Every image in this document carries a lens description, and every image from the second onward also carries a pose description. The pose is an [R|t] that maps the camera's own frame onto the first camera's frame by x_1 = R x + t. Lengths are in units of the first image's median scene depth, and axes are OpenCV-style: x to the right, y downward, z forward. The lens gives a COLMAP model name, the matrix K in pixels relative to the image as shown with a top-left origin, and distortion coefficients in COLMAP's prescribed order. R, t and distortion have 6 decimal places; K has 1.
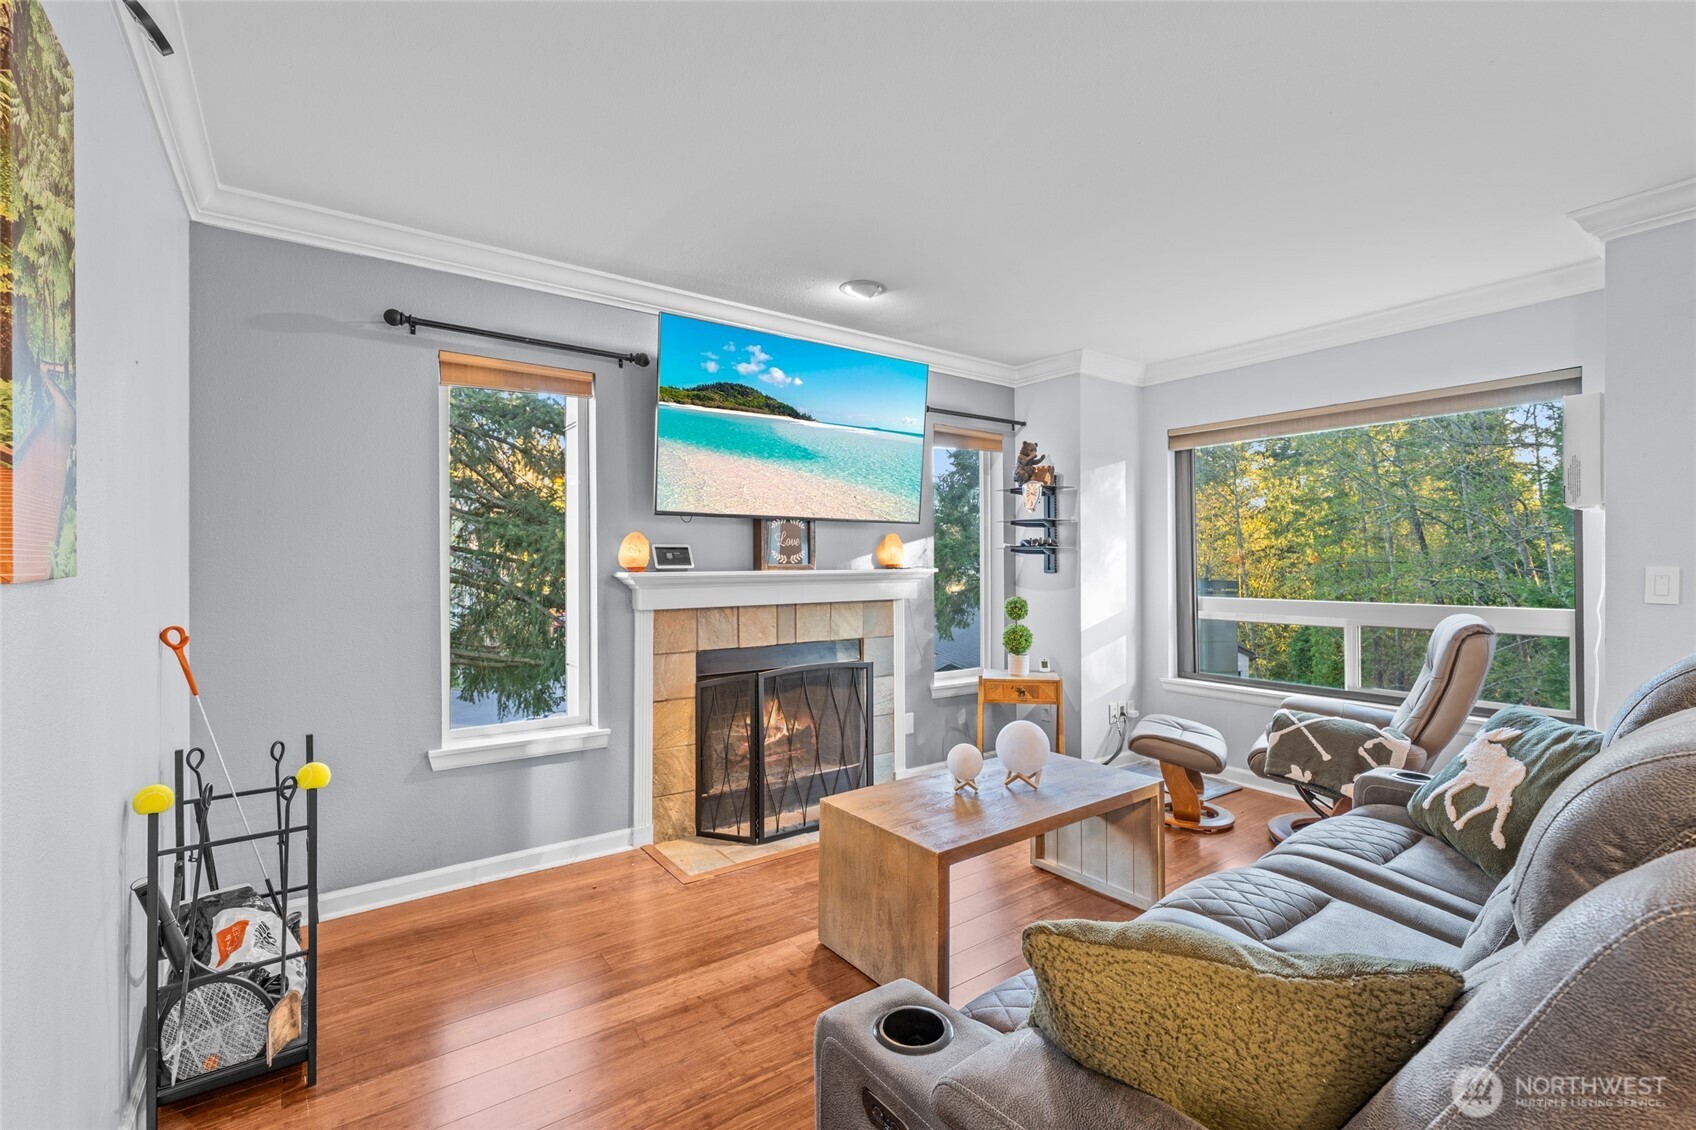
lens RADIAL K [[763.4, 0, 854.1], [0, 763.4, 545.0], [0, 0, 1]] dist [0.000647, -0.000053]
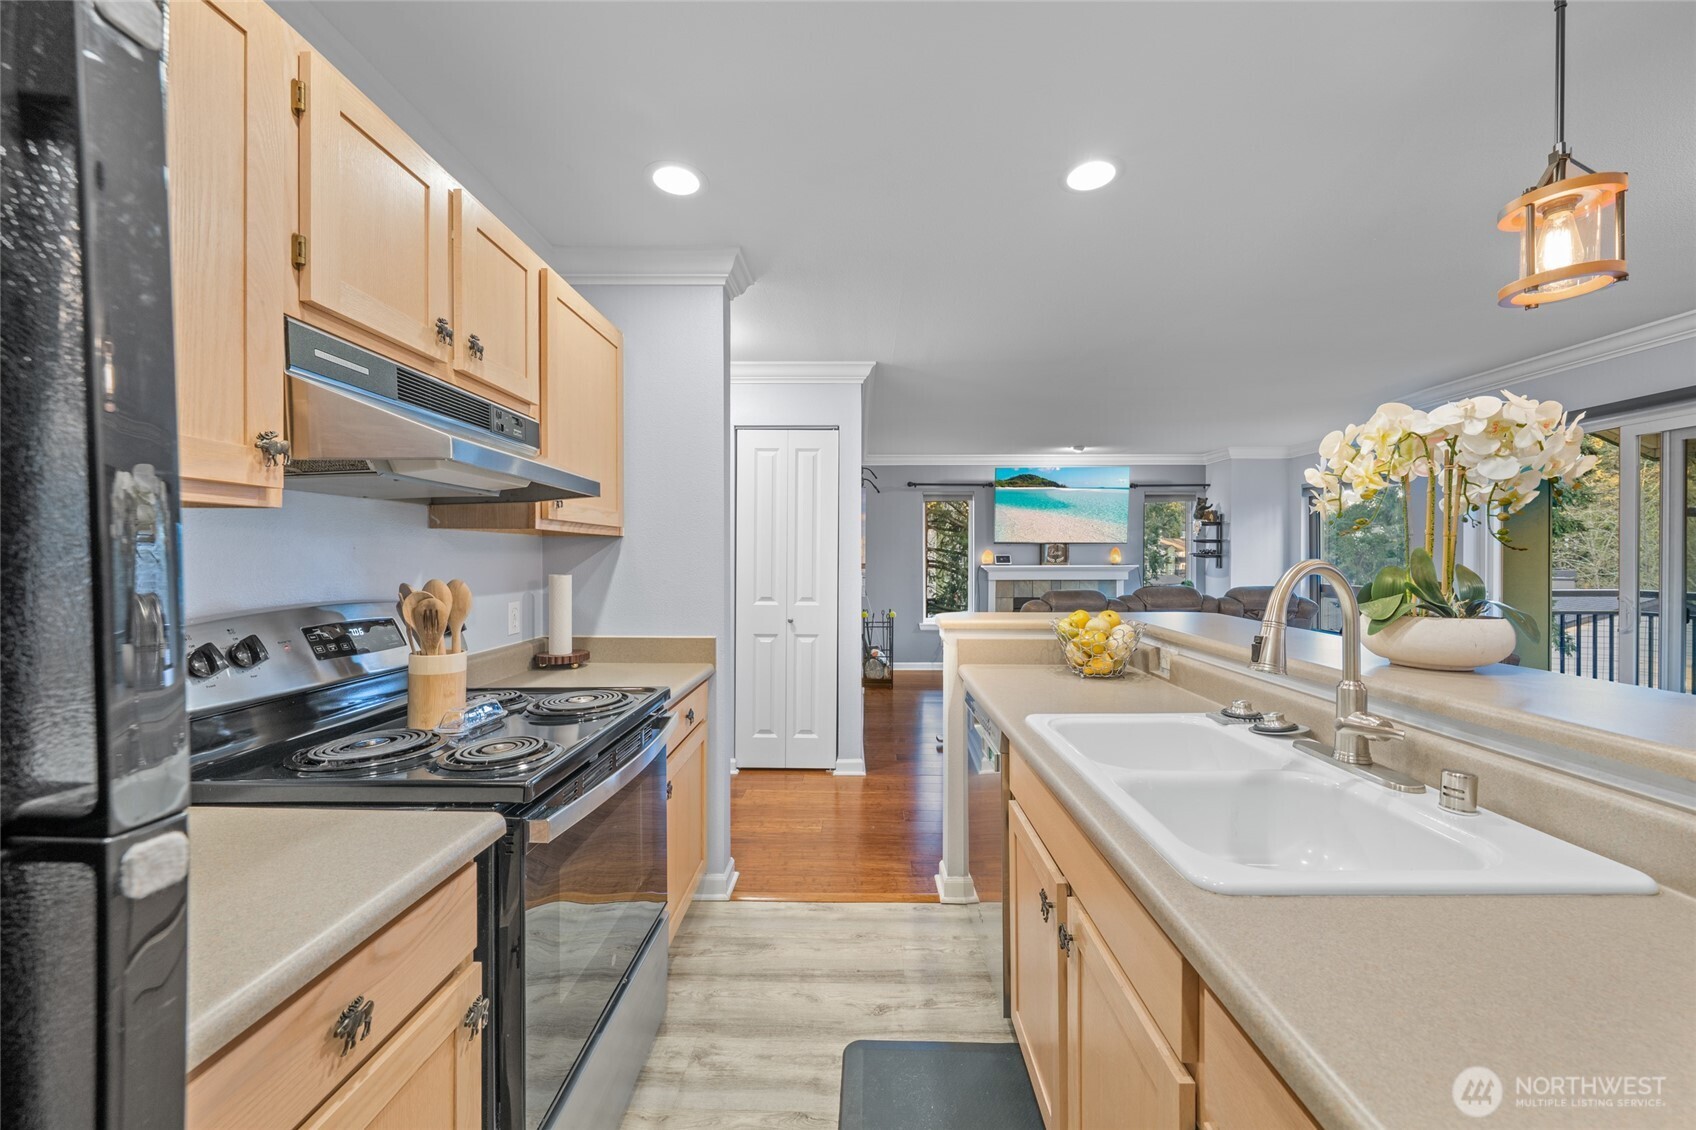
lens RADIAL K [[640.4, 0, 855.2], [0, 640.4, 557.6], [0, 0, 1]] dist [0.002797, 0.000060]
pose [[0.798957, 0.006634, -0.601352, 0.615583], [0.009499, 0.999675, 0.023648, -0.043436], [0.601313, -0.024605, 0.798634, -0.955230]]
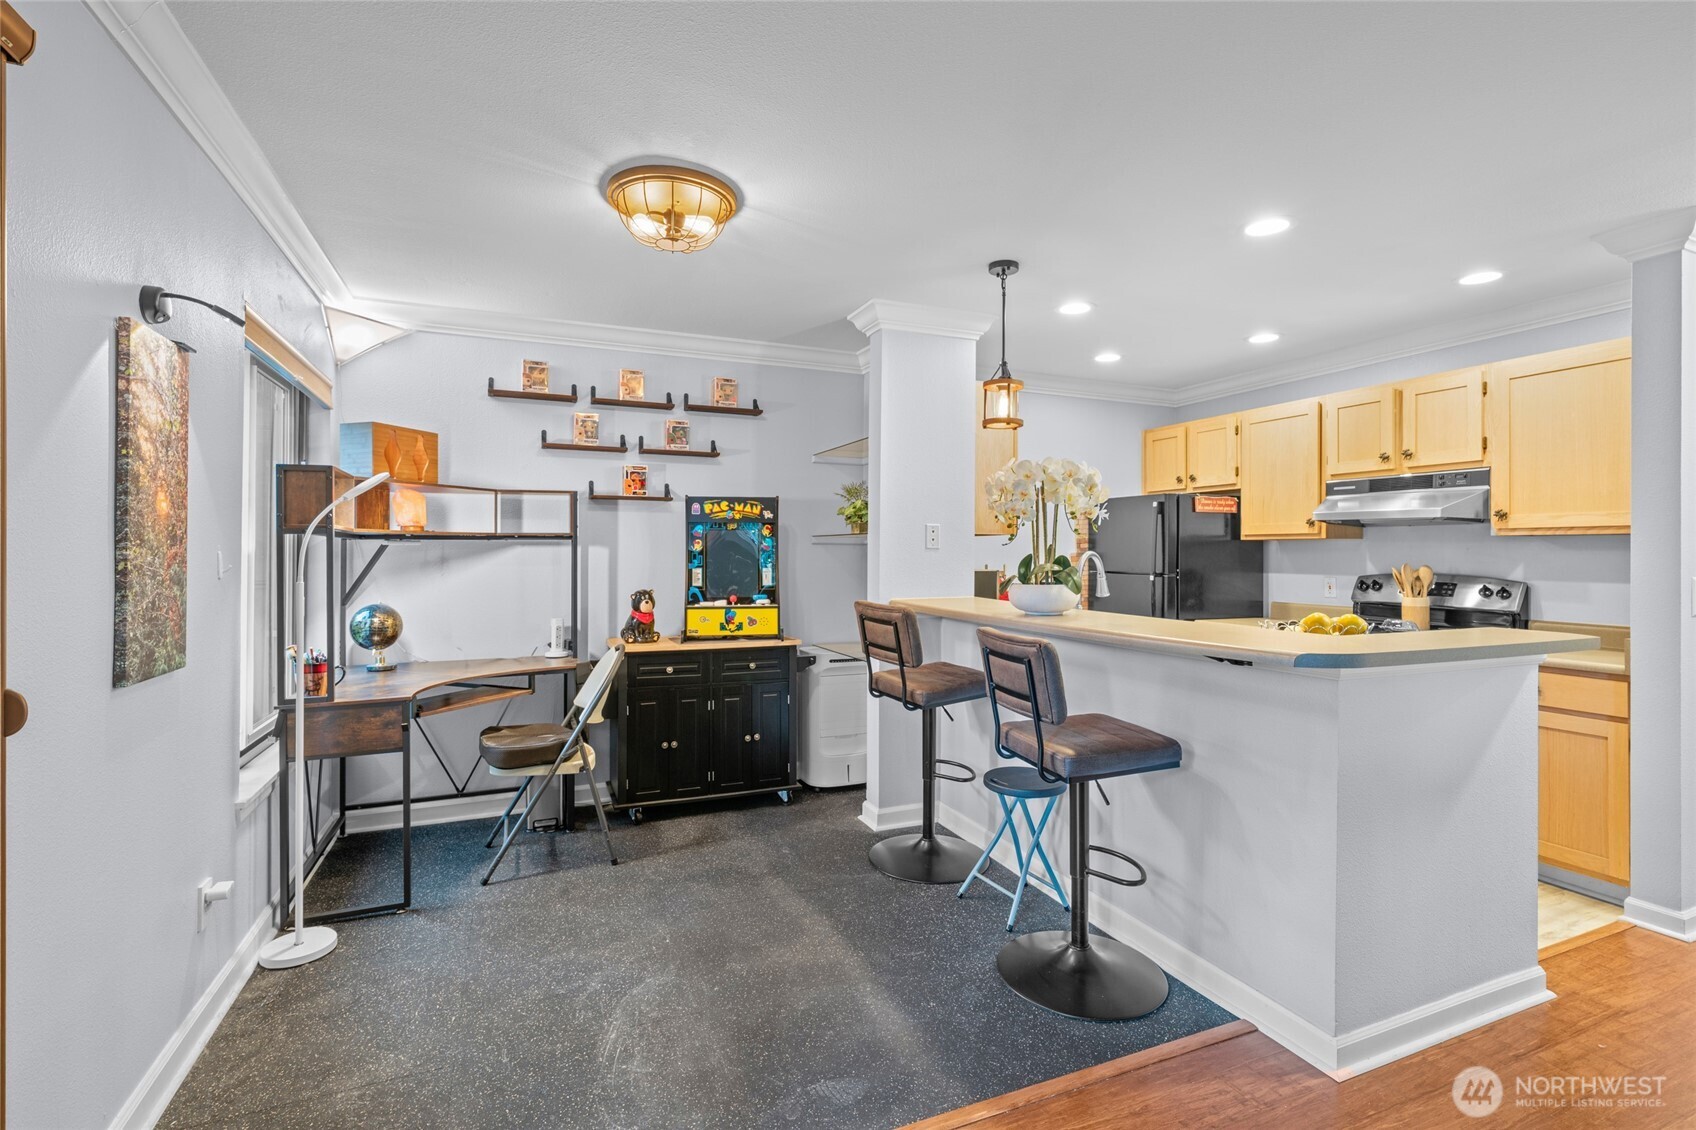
lens RADIAL K [[781.3, 0, 847.5], [0, 781.3, 548.9], [0, 0, 1]] dist [0.000953, -0.000544]
pose [[-0.974503, 0.000200, 0.224376, 0.681011], [-0.006066, 0.999611, -0.027239, -0.008133], [-0.224294, -0.027905, -0.974122, 0.450662]]
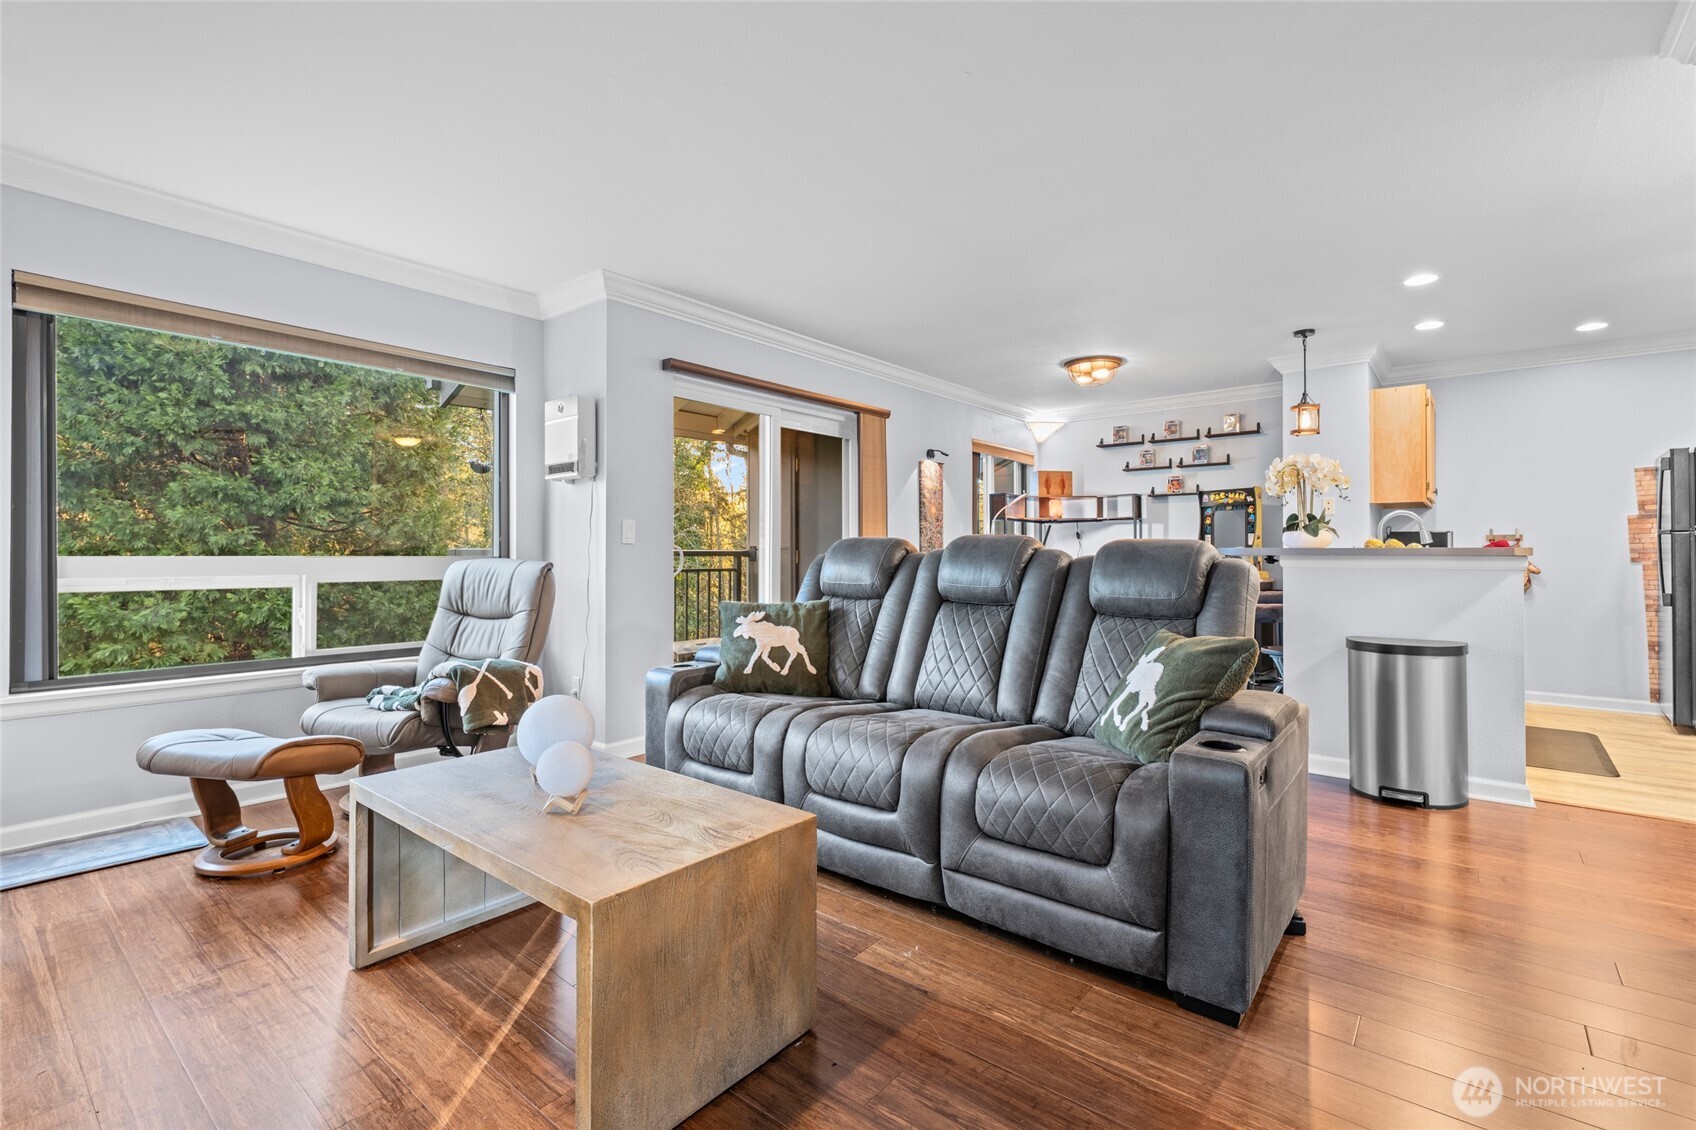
lens RADIAL K [[763.4, 0, 854.1], [0, 763.4, 545.0], [0, 0, 1]] dist [0.000647, -0.000053]
pose [[-0.259833, 0.016725, 0.965509, -0.405940], [-0.020288, 0.999535, -0.022775, 0.075017], [-0.965440, -0.025506, -0.259373, 0.682879]]
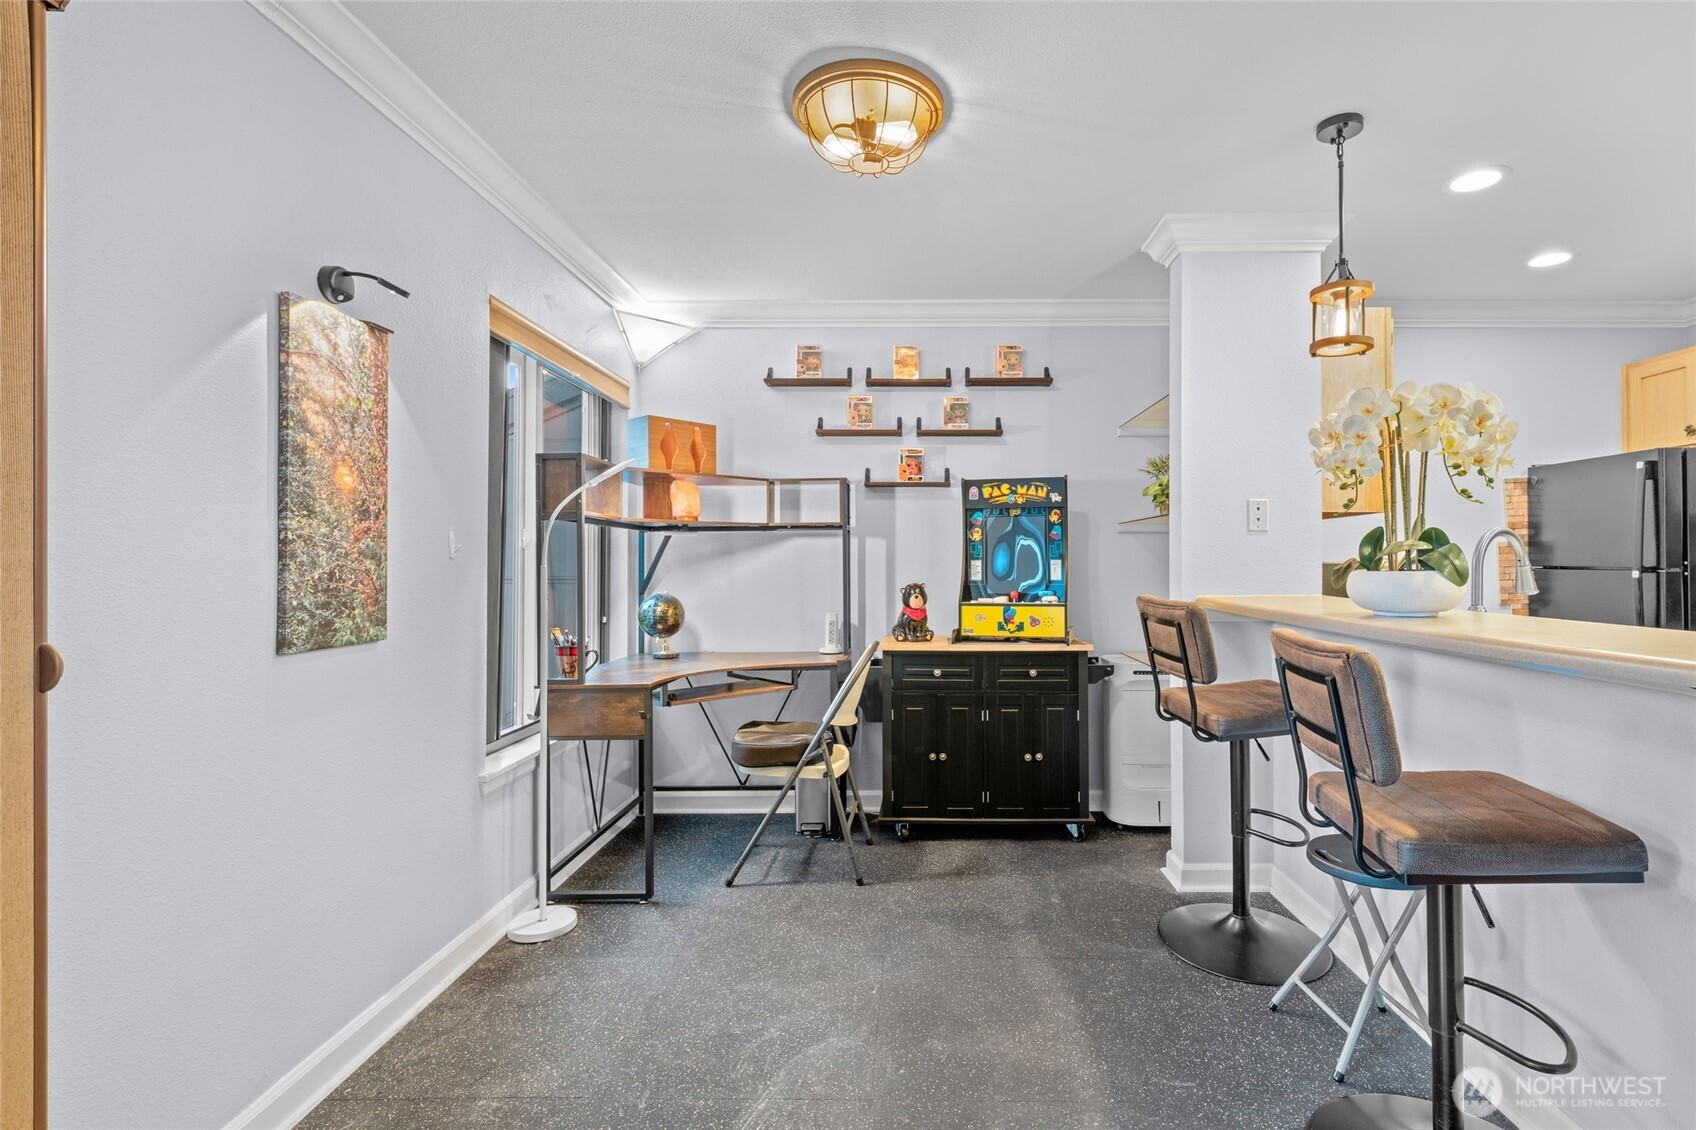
lens RADIAL K [[783.0, 0, 914.9], [0, 783.0, 551.5], [0, 0, 1]] dist [0.000664, -0.000762]
pose [[-0.809426, 0.011267, 0.587114, 0.617506], [-0.009884, 0.999413, -0.032806, 0.013438], [-0.587139, -0.032357, -0.808839, 0.255648]]
